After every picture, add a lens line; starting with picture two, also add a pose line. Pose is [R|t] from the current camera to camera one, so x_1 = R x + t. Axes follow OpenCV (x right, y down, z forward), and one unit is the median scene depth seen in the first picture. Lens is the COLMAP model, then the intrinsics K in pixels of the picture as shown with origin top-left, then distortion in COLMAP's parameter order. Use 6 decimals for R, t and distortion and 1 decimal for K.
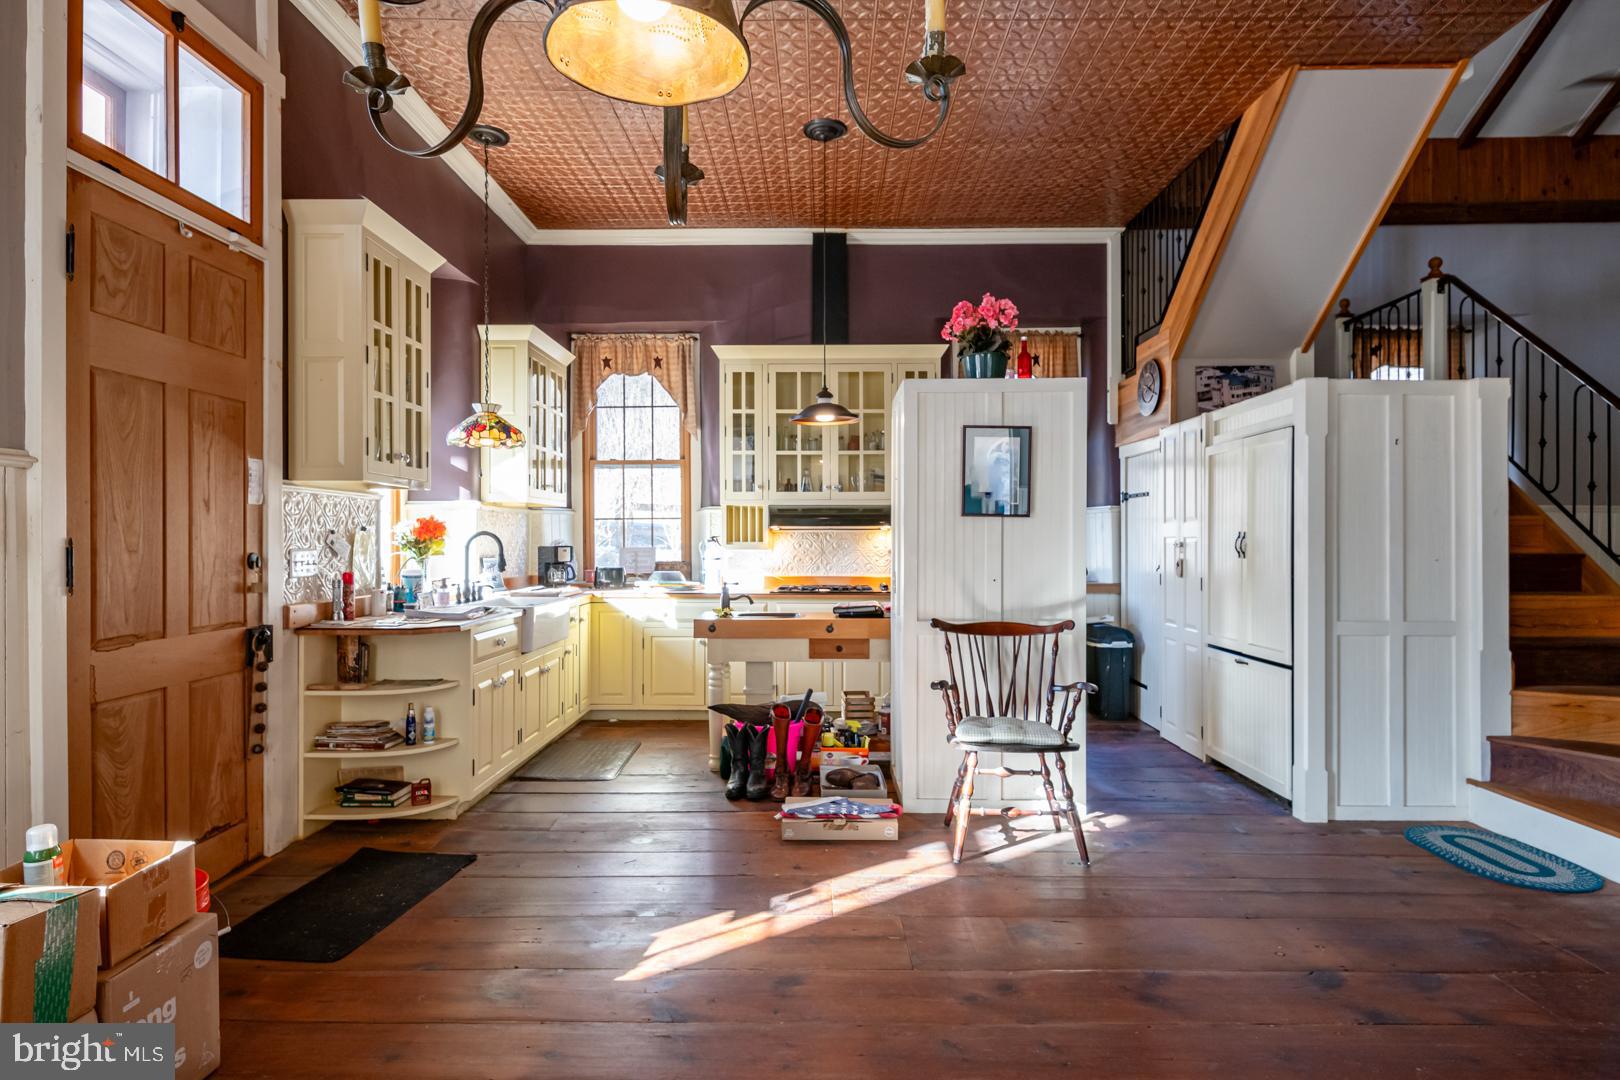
lens RADIAL K [[863.8, 0, 810.0], [0, 863.8, 540.0], [0, 0, 1]] dist [0.000009, -0.001741]
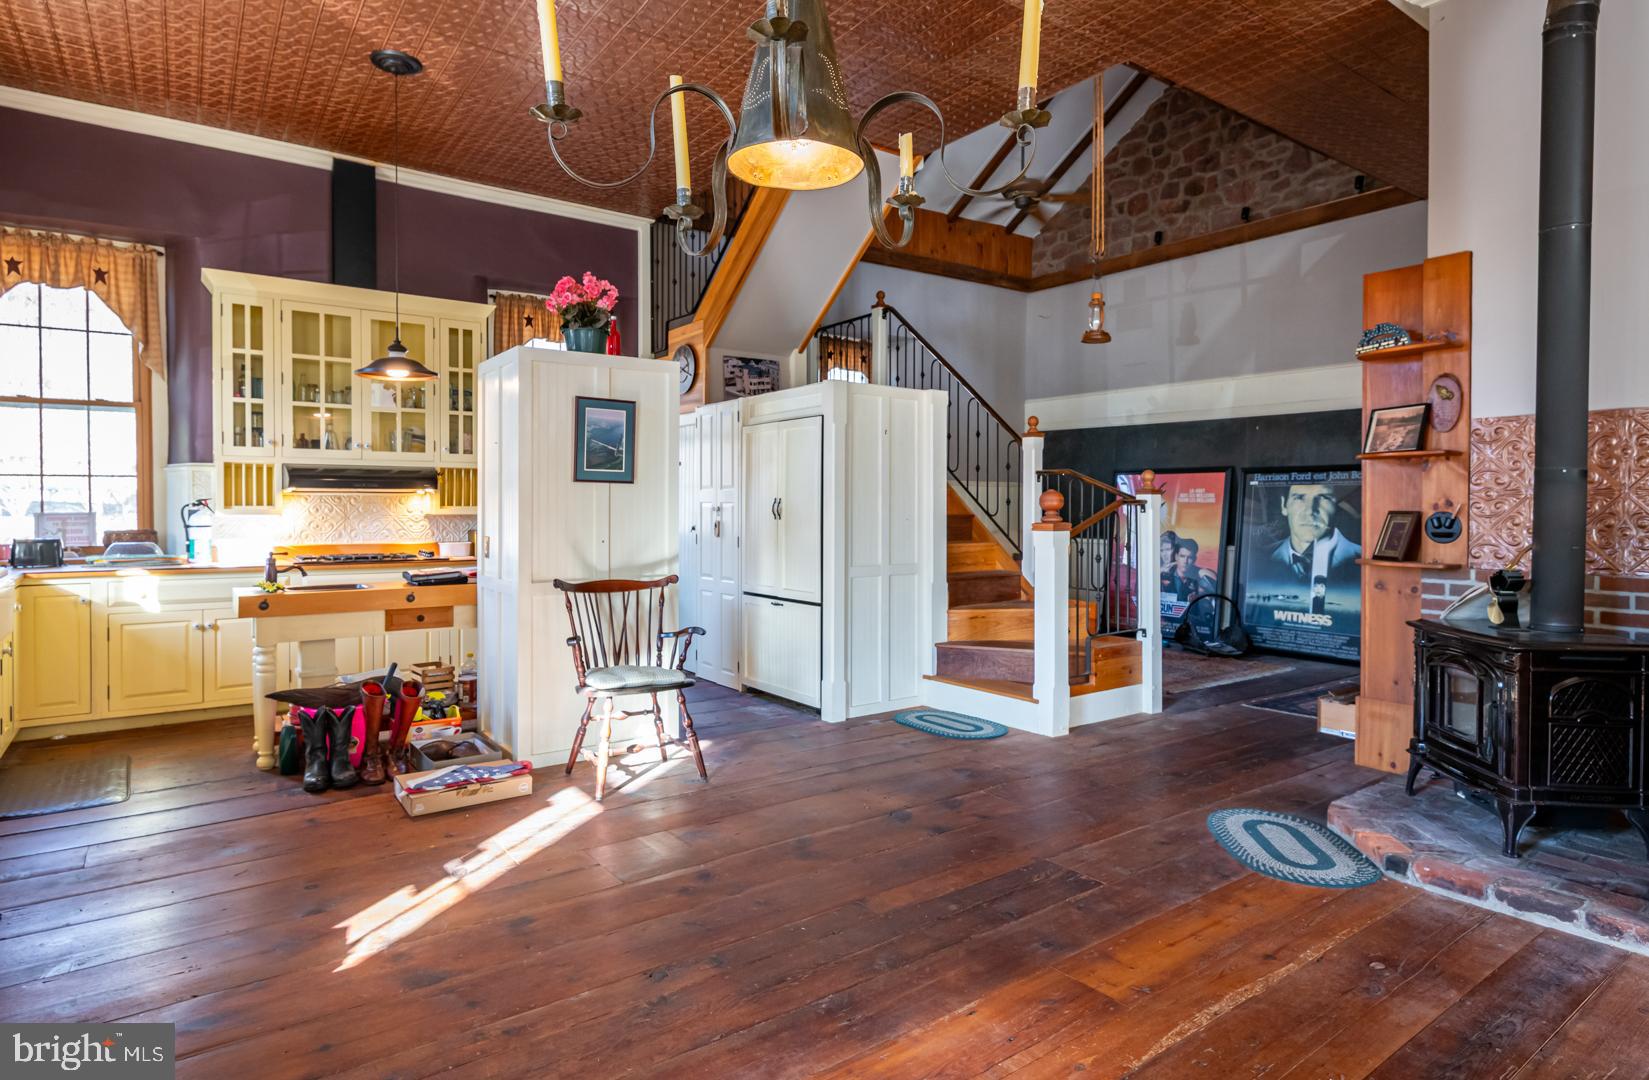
lens RADIAL K [[886.9, 0, 814.3], [0, 886.9, 515.2], [0, 0, 1]] dist [-0.000467, -0.003123]
pose [[0.804425, -0.004749, 0.594036, -0.227694], [-0.002055, 0.999940, 0.010778, 0.001256], [-0.594051, -0.009891, 0.804366, -0.047270]]
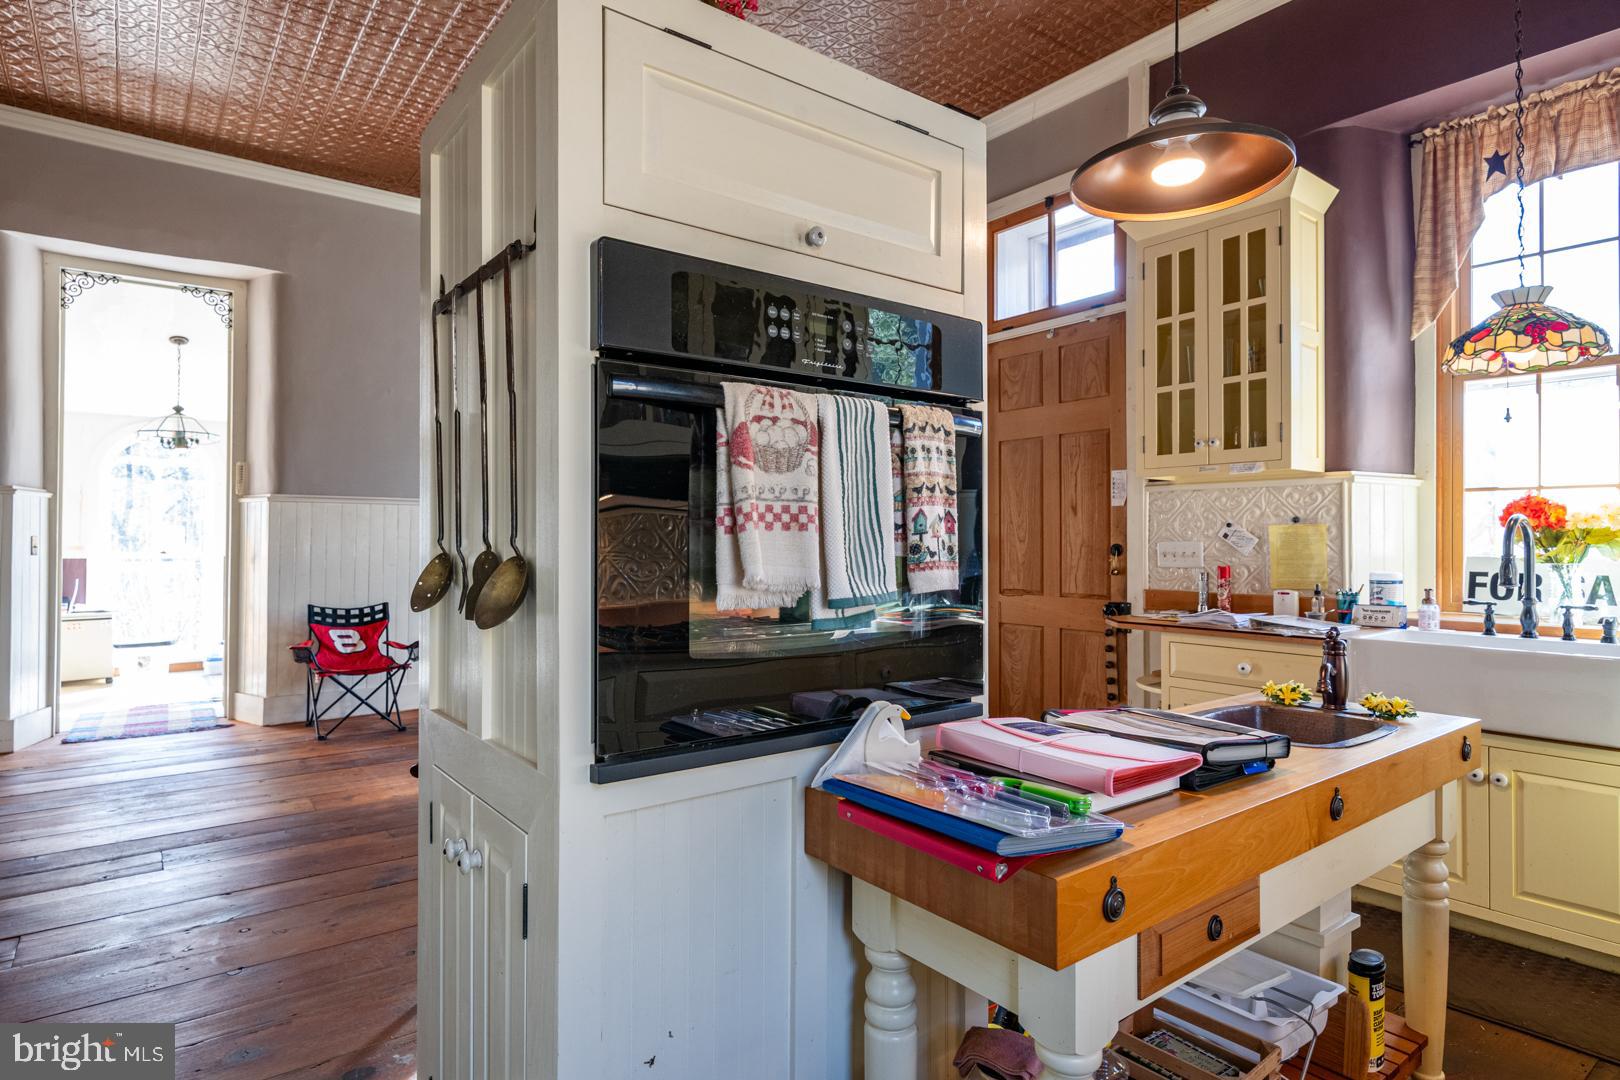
lens RADIAL K [[866.1, 0, 802.0], [0, 866.1, 530.9], [0, 0, 1]] dist [0.000122, -0.000444]
pose [[-0.785000, -0.009491, -0.619423, 0.425398], [-0.001972, 0.999916, -0.012822, 0.010606], [0.619493, -0.008844, -0.784952, 1.415468]]
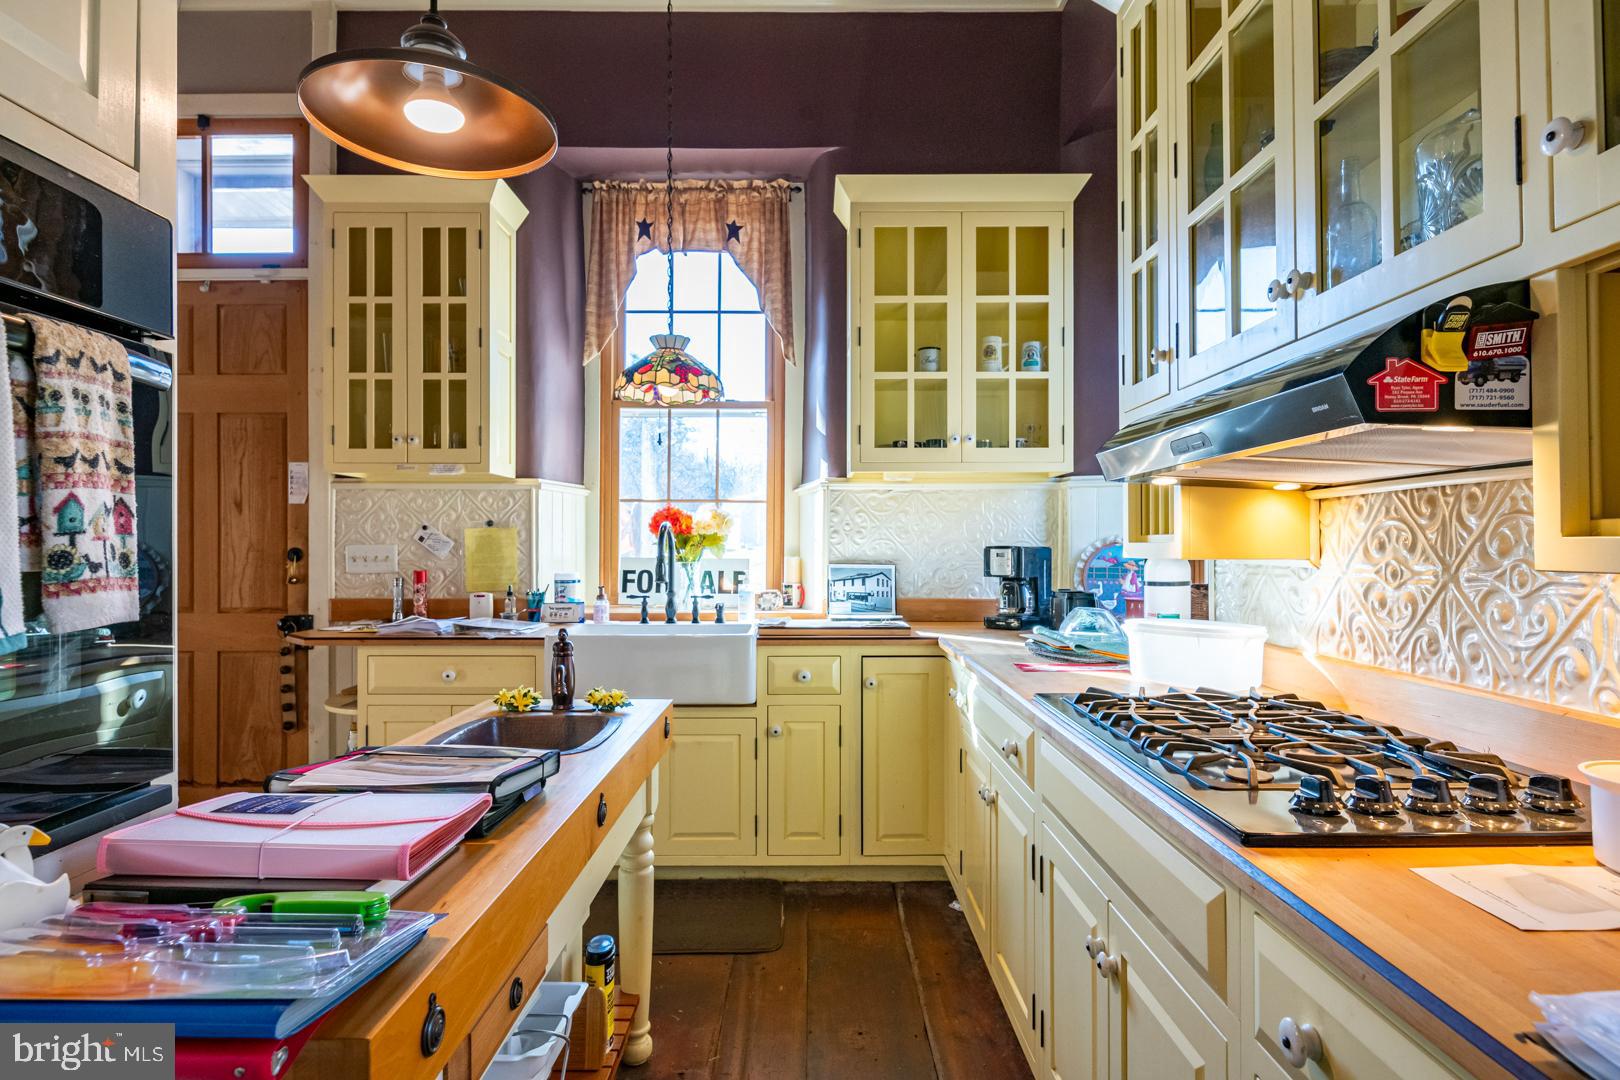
lens RADIAL K [[873.6, 0, 810.4], [0, 873.6, 542.6], [0, 0, 1]] dist [0.004215, -0.002531]
pose [[0.004581, -0.003442, -0.999984, 0.393137], [0.000365, 0.999994, -0.003441, 0.010193], [0.999989, -0.000349, 0.004582, 1.362102]]
